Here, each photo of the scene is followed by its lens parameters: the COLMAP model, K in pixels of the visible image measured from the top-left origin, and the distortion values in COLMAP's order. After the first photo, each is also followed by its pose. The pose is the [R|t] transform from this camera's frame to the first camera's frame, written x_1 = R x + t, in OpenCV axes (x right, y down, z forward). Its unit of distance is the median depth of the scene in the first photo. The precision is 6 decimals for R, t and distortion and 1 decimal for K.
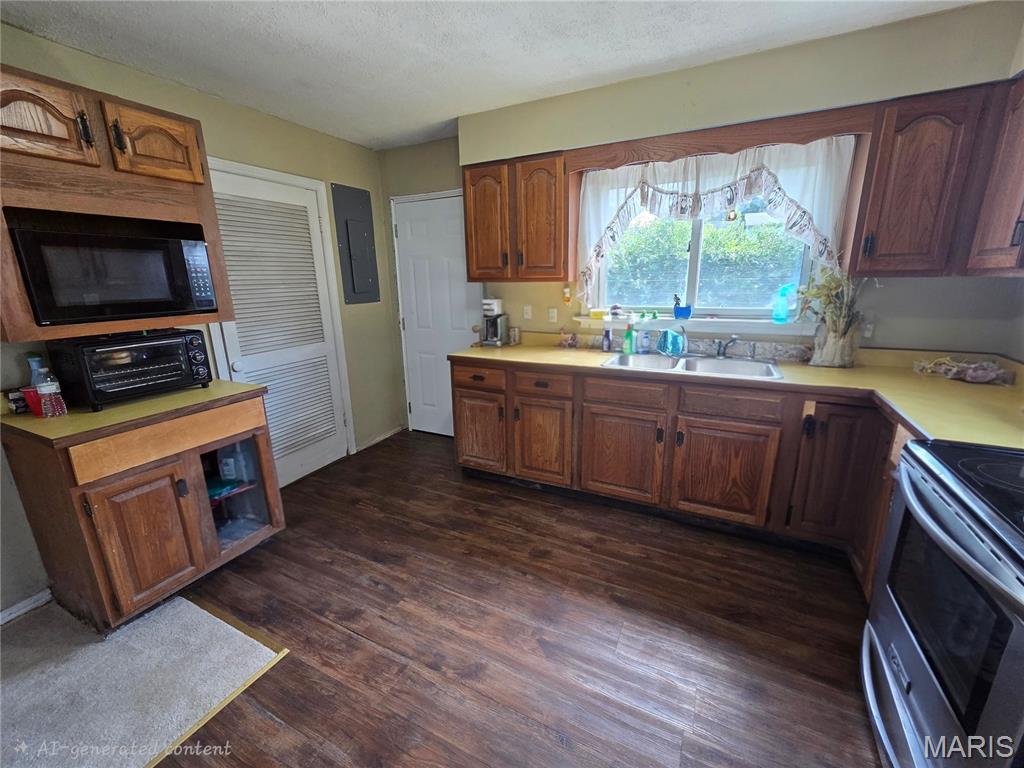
lens RADIAL K [[419.5, 0, 513.4], [0, 419.5, 384.3], [0, 0, 1]] dist [0.001816, -0.001152]
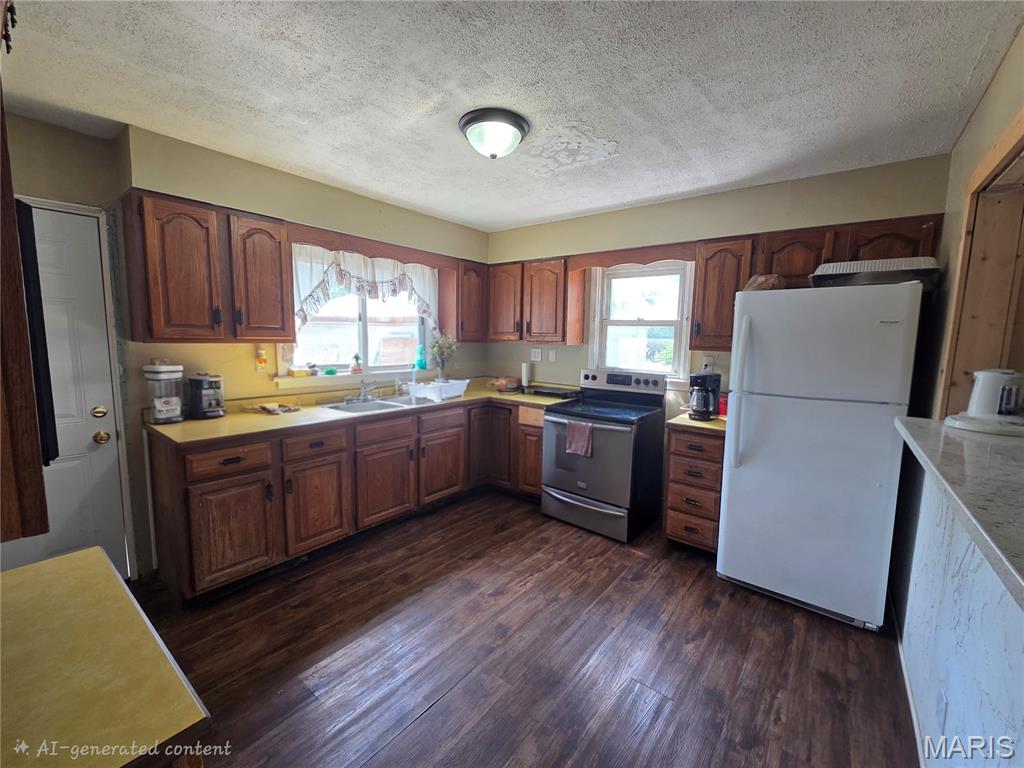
lens RADIAL K [[419.5, 0, 512.4], [0, 419.5, 383.8], [0, 0, 1]] dist [0.001816, -0.001152]
pose [[0.203454, -0.090369, 0.974905, -0.902268], [0.221010, 0.974270, 0.044187, -0.091453], [-0.953814, 0.206474, 0.218192, 0.349499]]
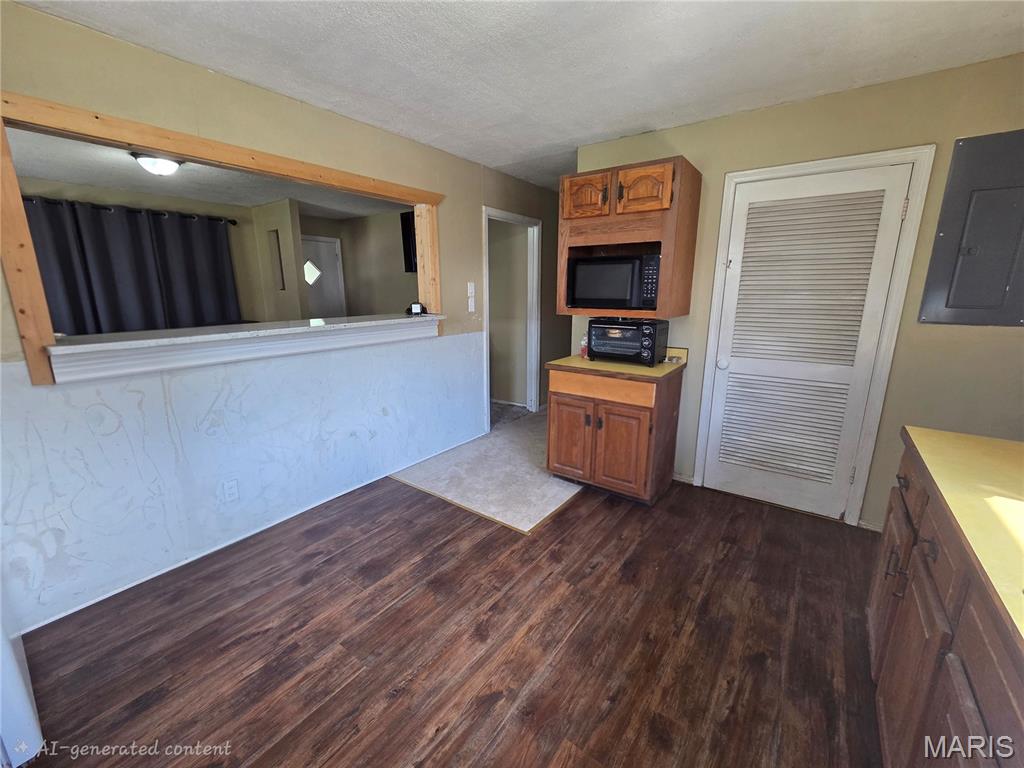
lens RADIAL K [[419.5, 0, 511.3], [0, 419.5, 384.5], [0, 0, 1]] dist [0.001816, -0.001152]
pose [[-0.170838, 0.237771, -0.956180, 0.551473], [-0.243402, 0.930185, 0.274795, -0.180753], [0.954762, 0.279681, -0.101037, 0.685039]]
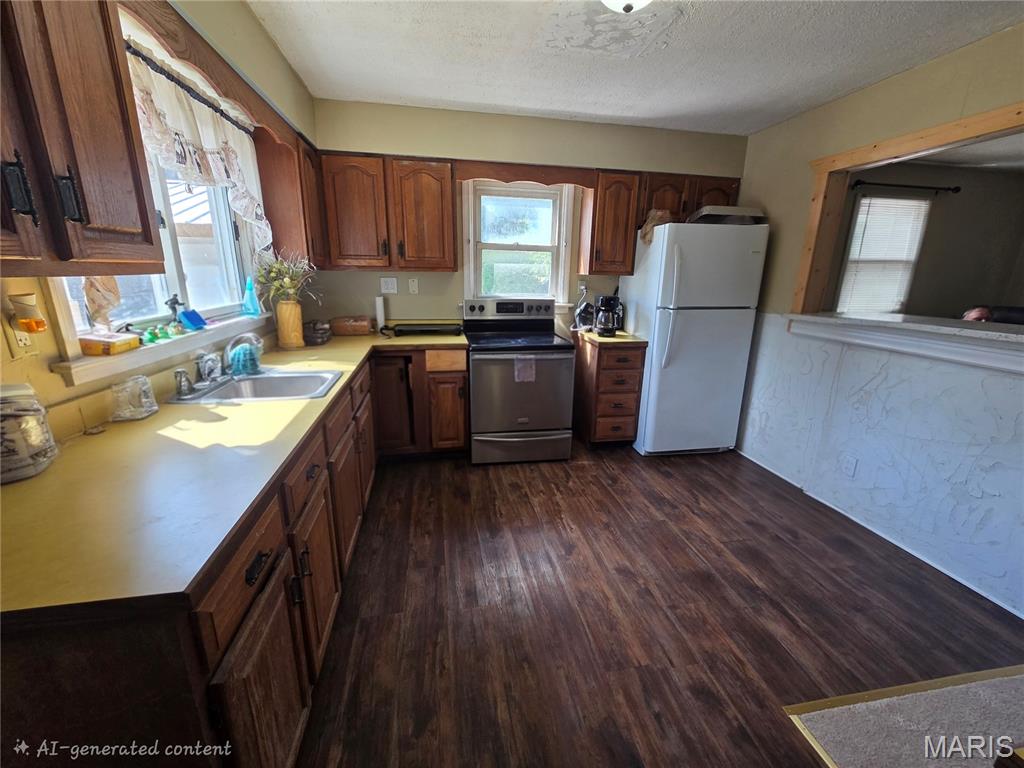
lens RADIAL K [[419.5, 0, 513.6], [0, 419.5, 383.8], [0, 0, 1]] dist [0.001816, -0.001152]
pose [[-0.602608, -0.201324, 0.772225, -0.529287], [0.193924, 0.901710, 0.386411, -0.283899], [-0.774117, 0.382607, -0.504336, 1.160833]]
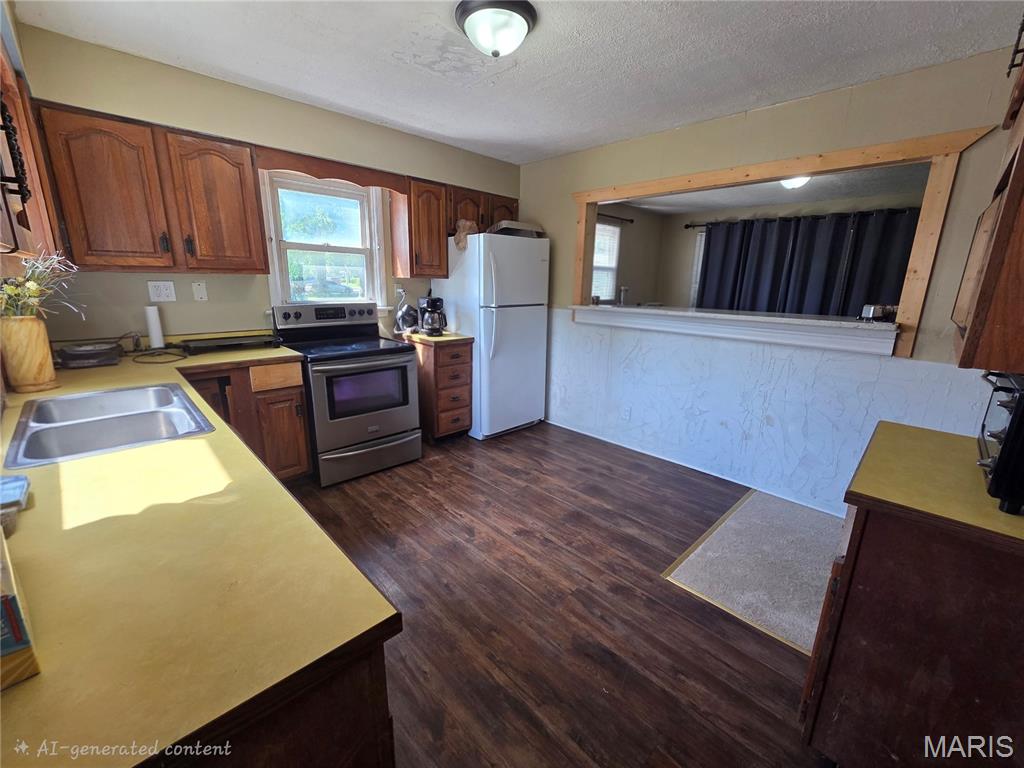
lens RADIAL K [[419.5, 0, 514.6], [0, 419.5, 382.2], [0, 0, 1]] dist [0.001816, -0.001152]
pose [[-0.945387, -0.078971, 0.316239, -0.343009], [0.078456, 0.886550, 0.455932, -0.336171], [-0.316367, 0.455843, -0.831937, 1.379805]]
